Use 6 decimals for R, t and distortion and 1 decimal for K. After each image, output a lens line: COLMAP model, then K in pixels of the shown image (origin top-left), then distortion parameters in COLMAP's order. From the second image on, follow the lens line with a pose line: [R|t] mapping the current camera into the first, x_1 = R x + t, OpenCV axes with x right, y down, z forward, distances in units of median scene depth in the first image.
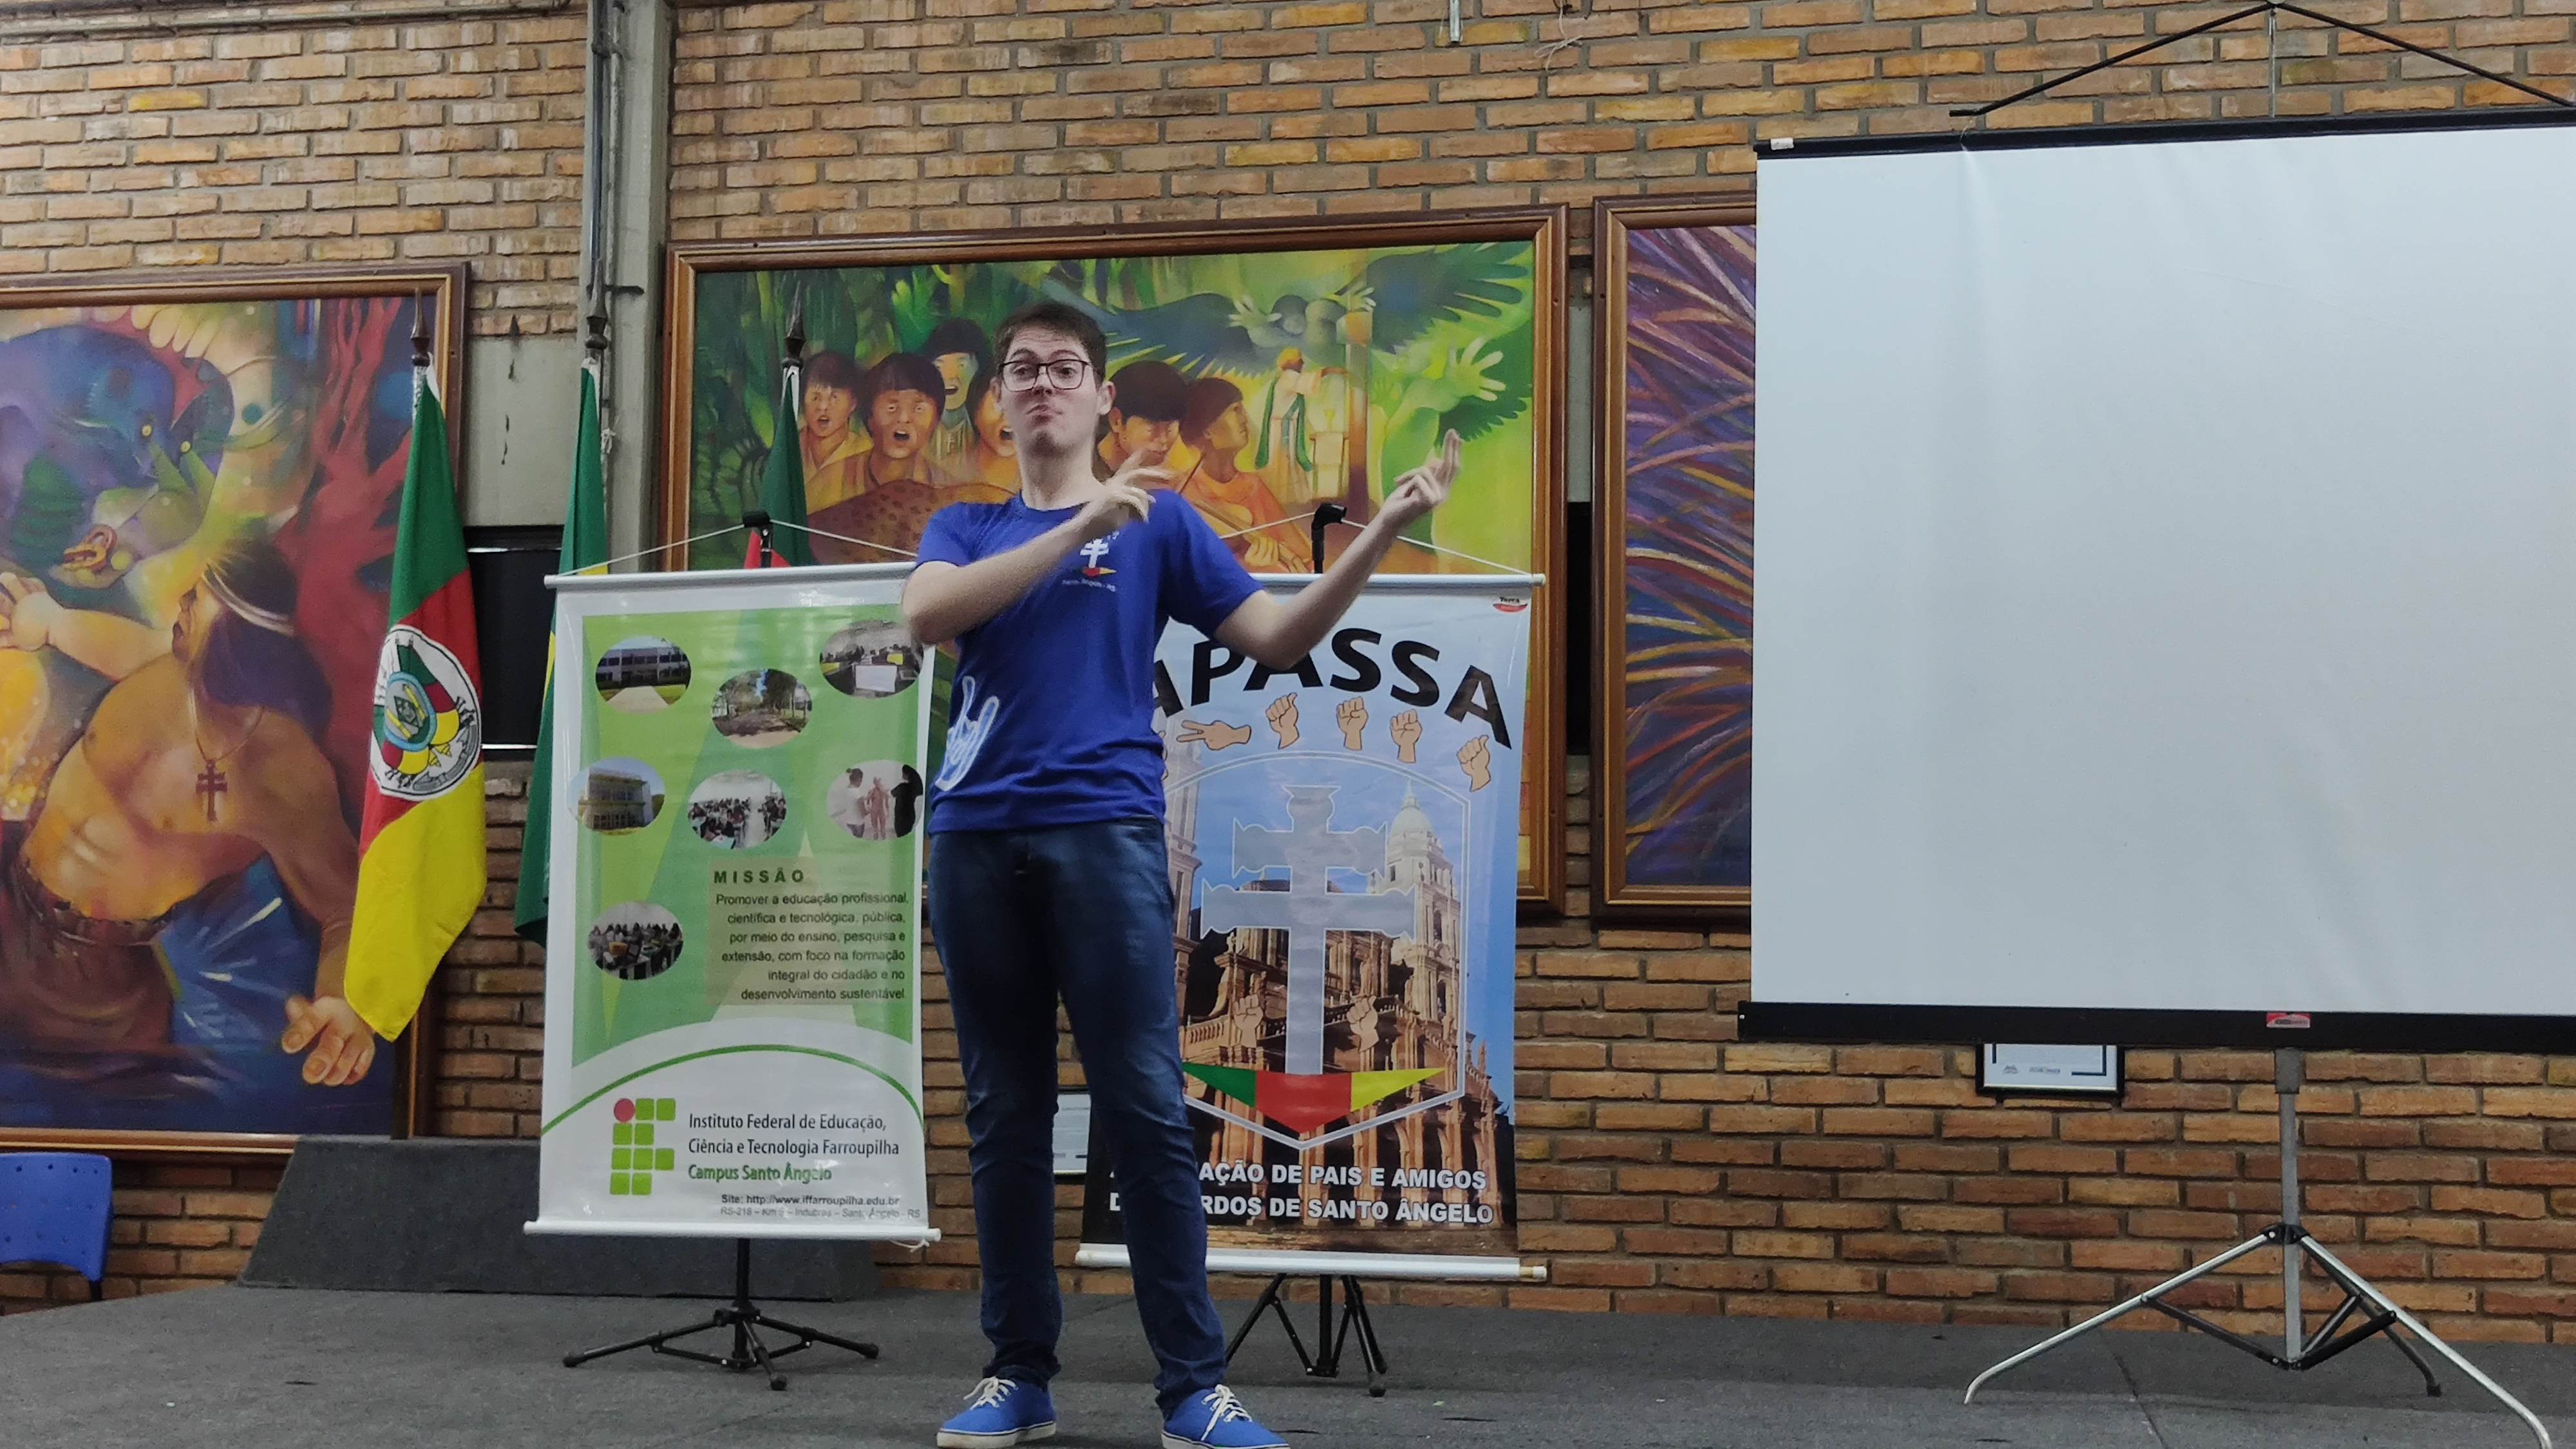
lens RADIAL K [[3133.9, 0, 1301.6], [0, 3133.9, 771.8], [0, 0, 1]] dist [0.022630, 0.000000]
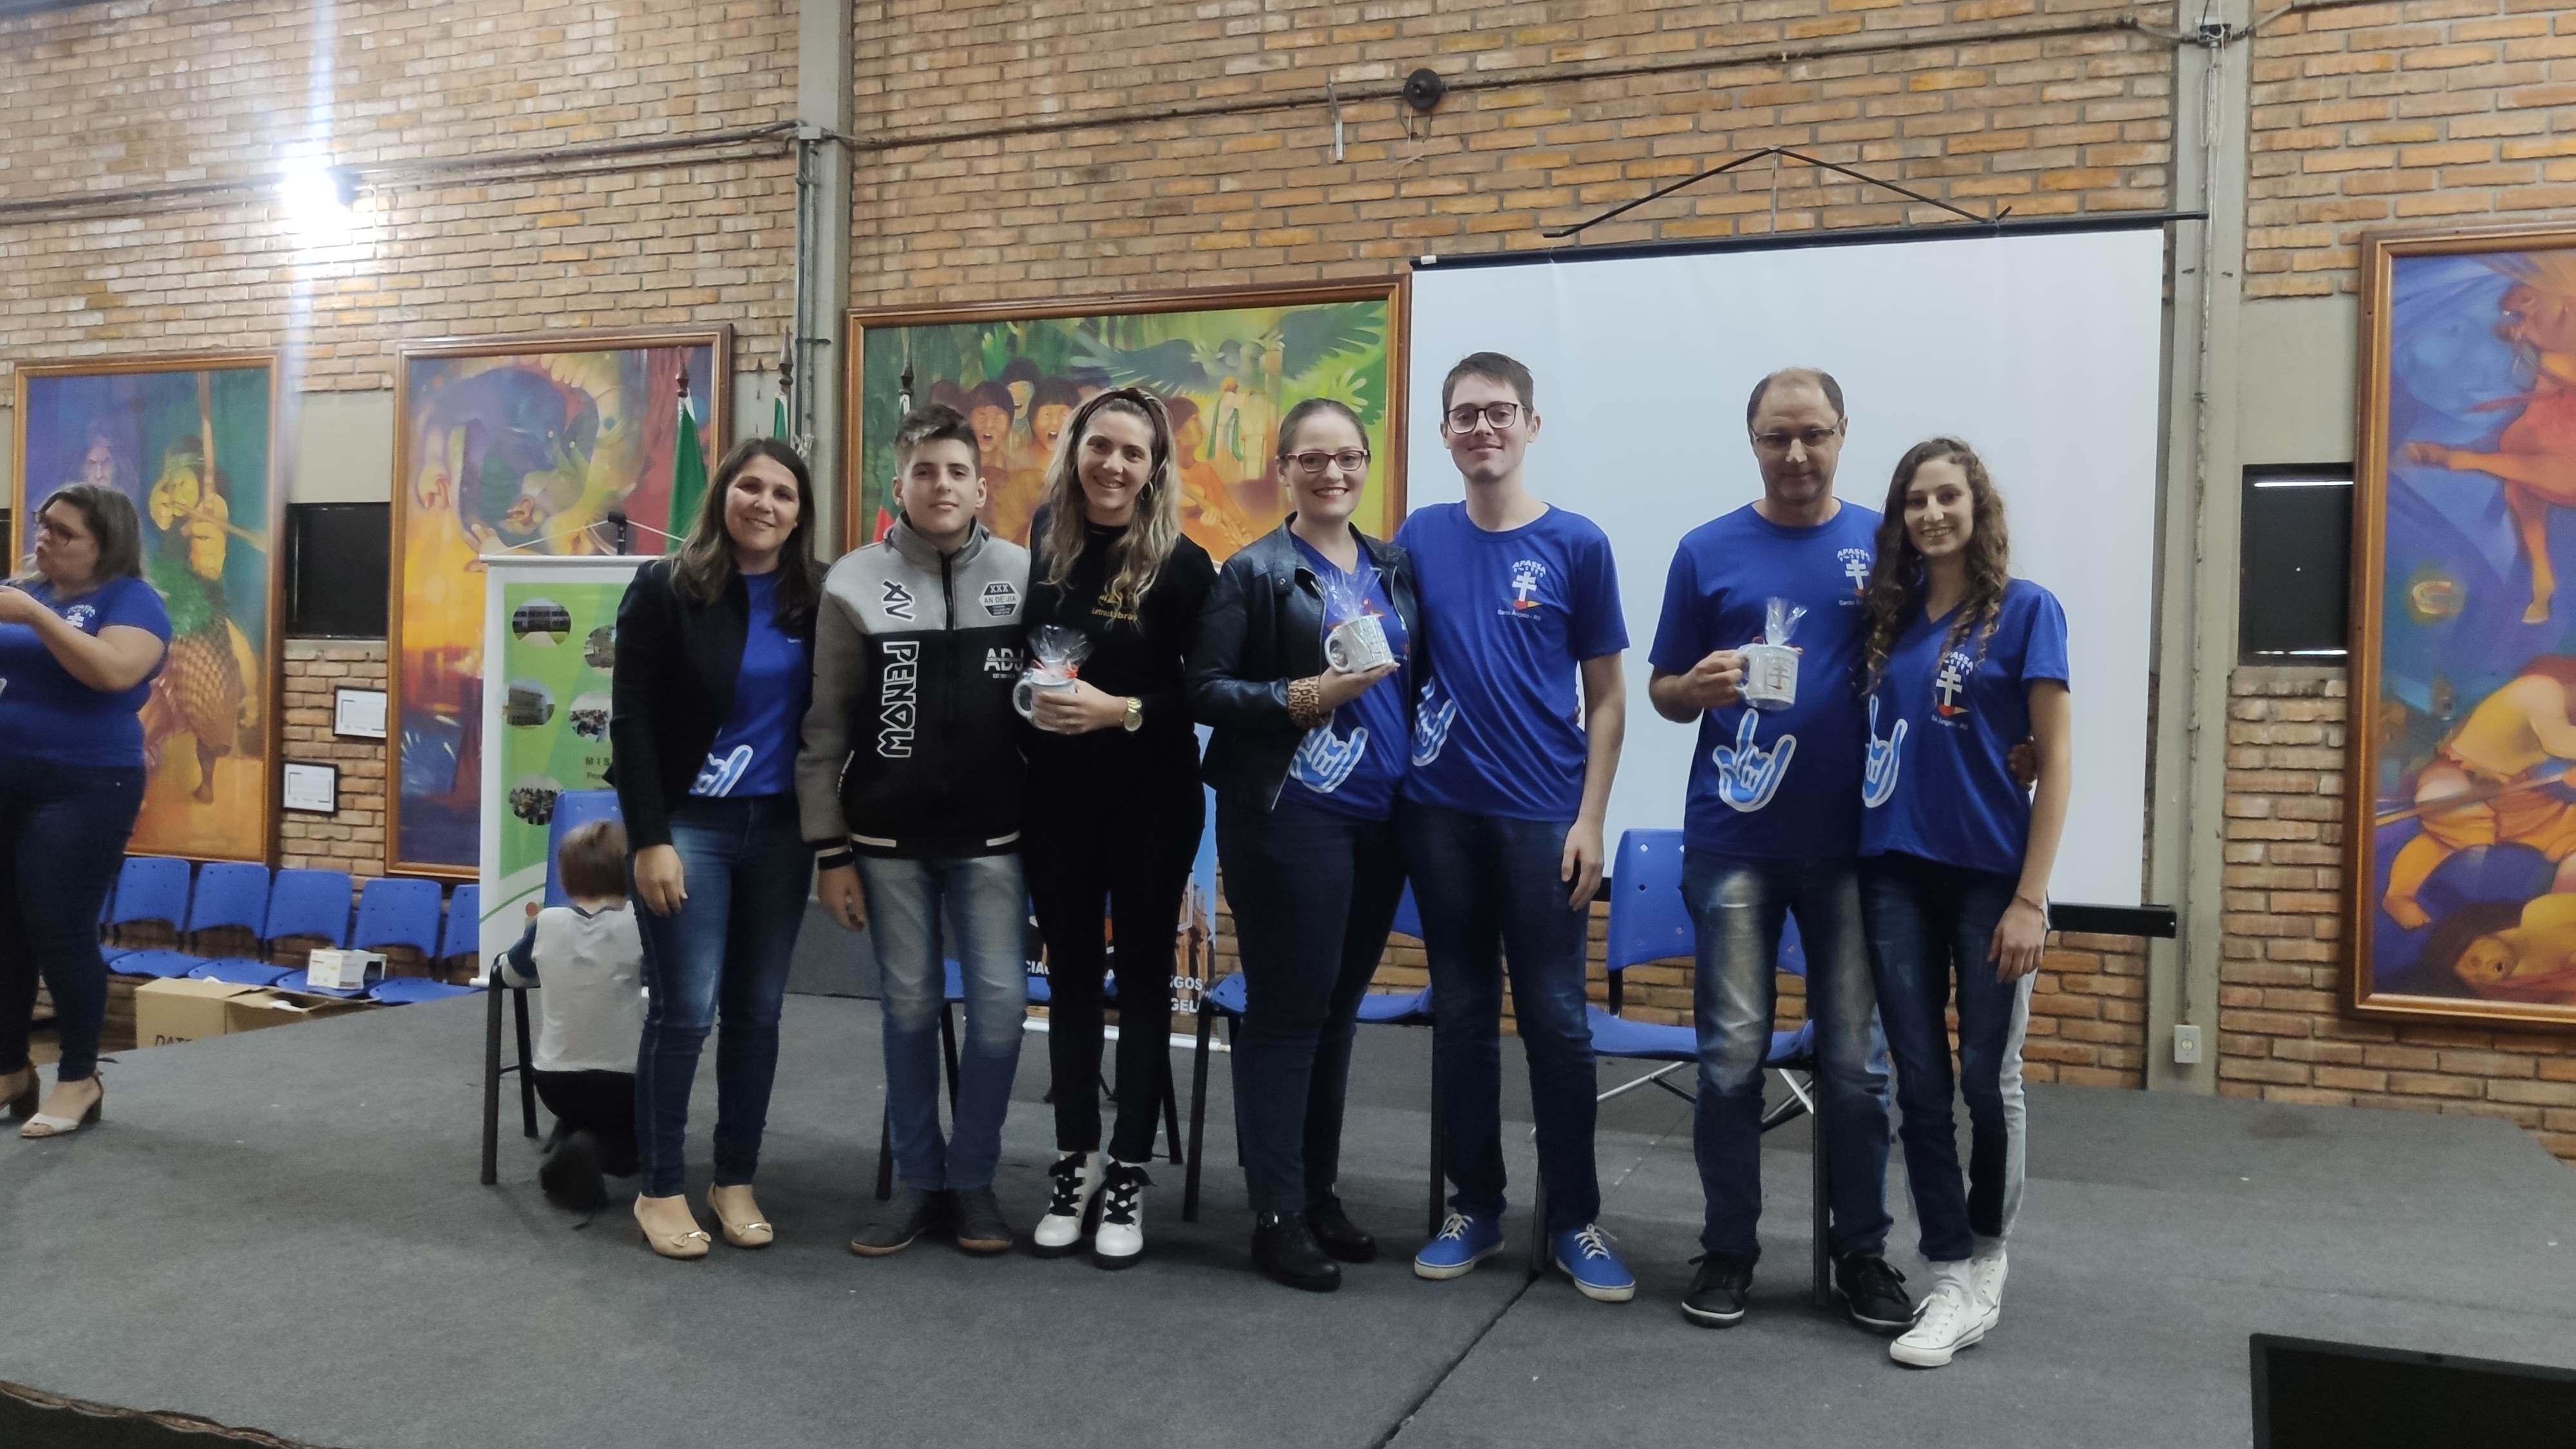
lens RADIAL K [[1957.9, 0, 1295.0], [0, 1957.9, 746.7], [0, 0, 1]] dist [0.018735, -0.044737]
pose [[0.986942, 0.013032, -0.160550, 0.171784], [0.003007, 0.995058, 0.099251, -0.050861], [0.161050, -0.098438, 0.982025, 0.074807]]
